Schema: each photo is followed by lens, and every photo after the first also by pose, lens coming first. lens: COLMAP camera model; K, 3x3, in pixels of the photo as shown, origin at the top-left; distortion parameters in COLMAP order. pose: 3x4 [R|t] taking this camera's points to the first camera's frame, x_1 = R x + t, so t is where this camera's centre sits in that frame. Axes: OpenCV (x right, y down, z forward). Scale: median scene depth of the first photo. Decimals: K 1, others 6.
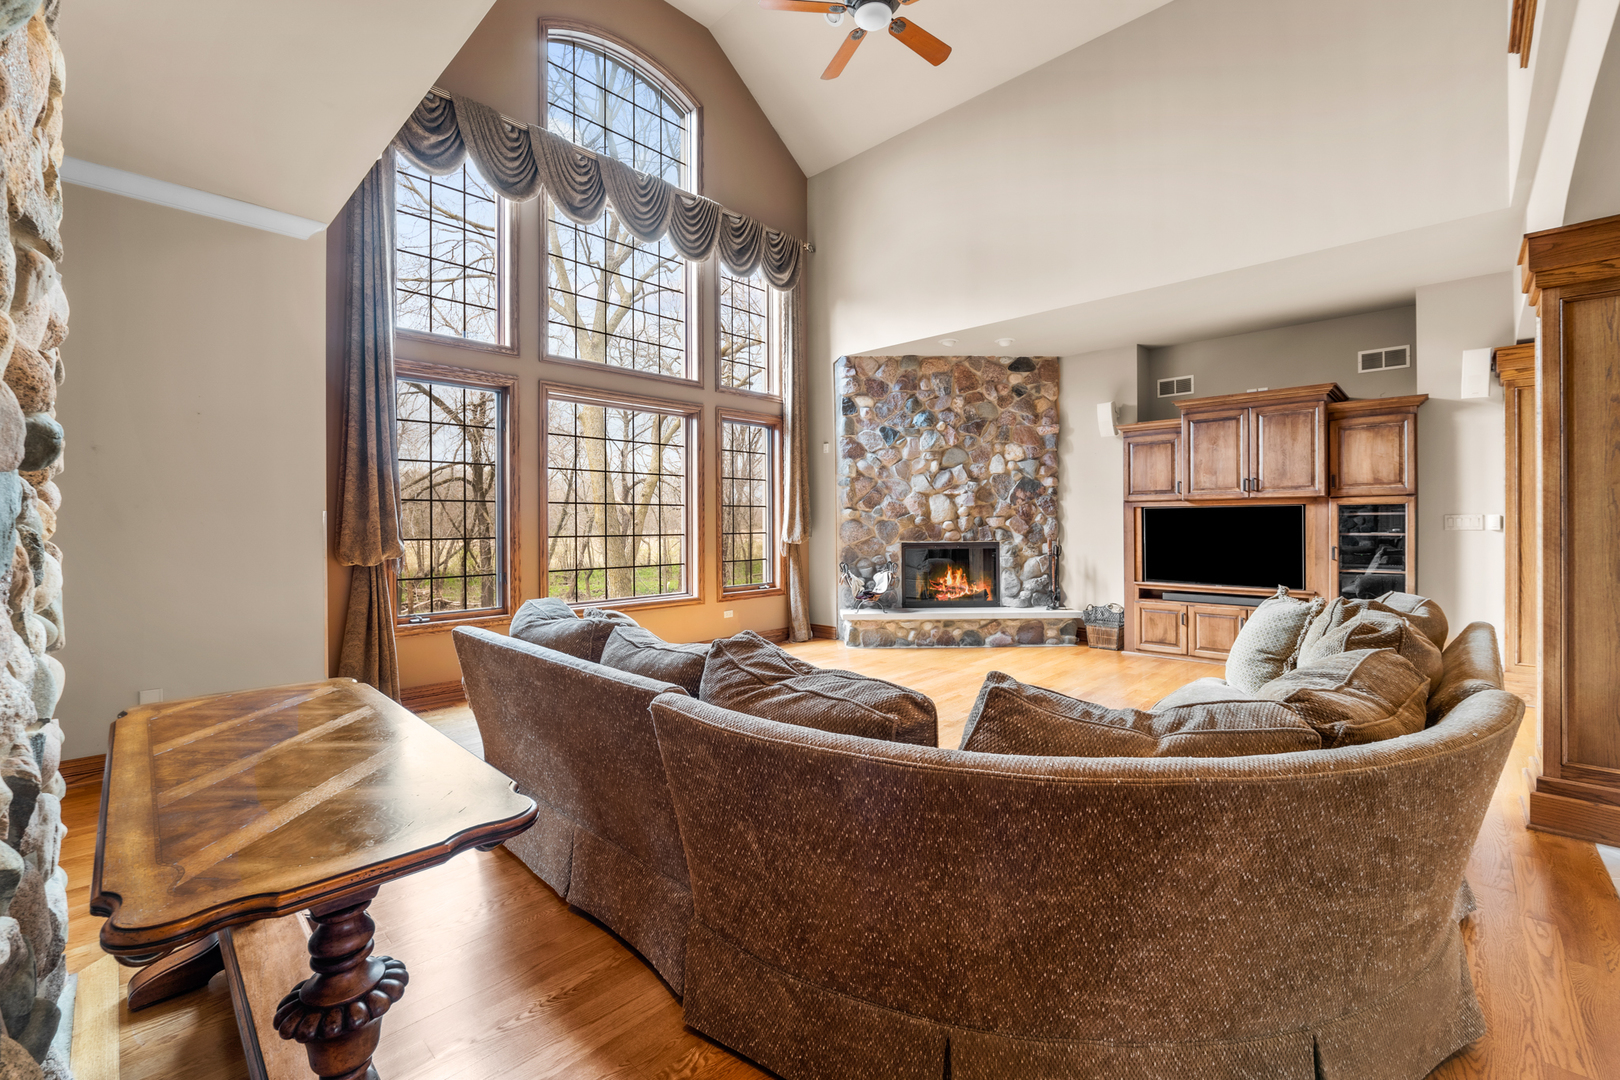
lens RADIAL K [[687.5, 0, 805.8], [0, 687.5, 523.9], [0, 0, 1]] dist [-0.000088, -0.000020]
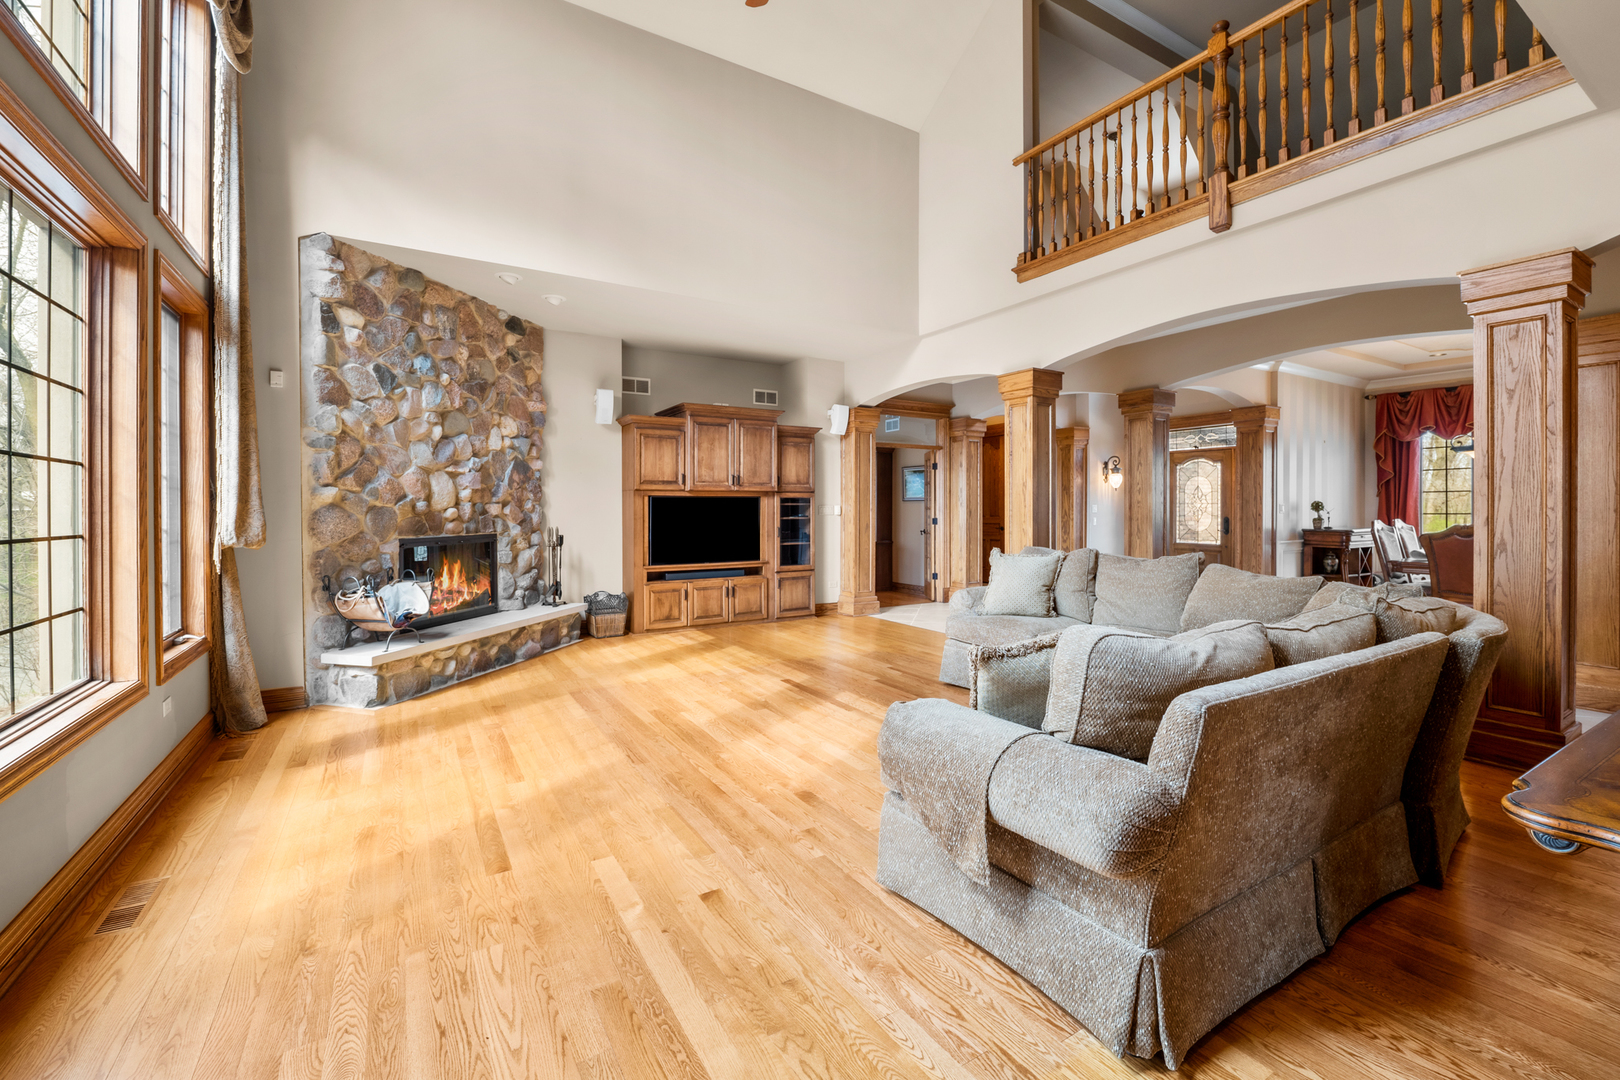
lens RADIAL K [[678.7, 0, 807.6], [0, 678.7, 509.2], [0, 0, 1]] dist [-0.002331, -0.000213]
pose [[0.258715, 0.004202, 0.965944, -0.408695], [0.003145, 0.999982, -0.005192, 0.002513], [-0.965949, 0.004381, 0.258697, 0.434533]]
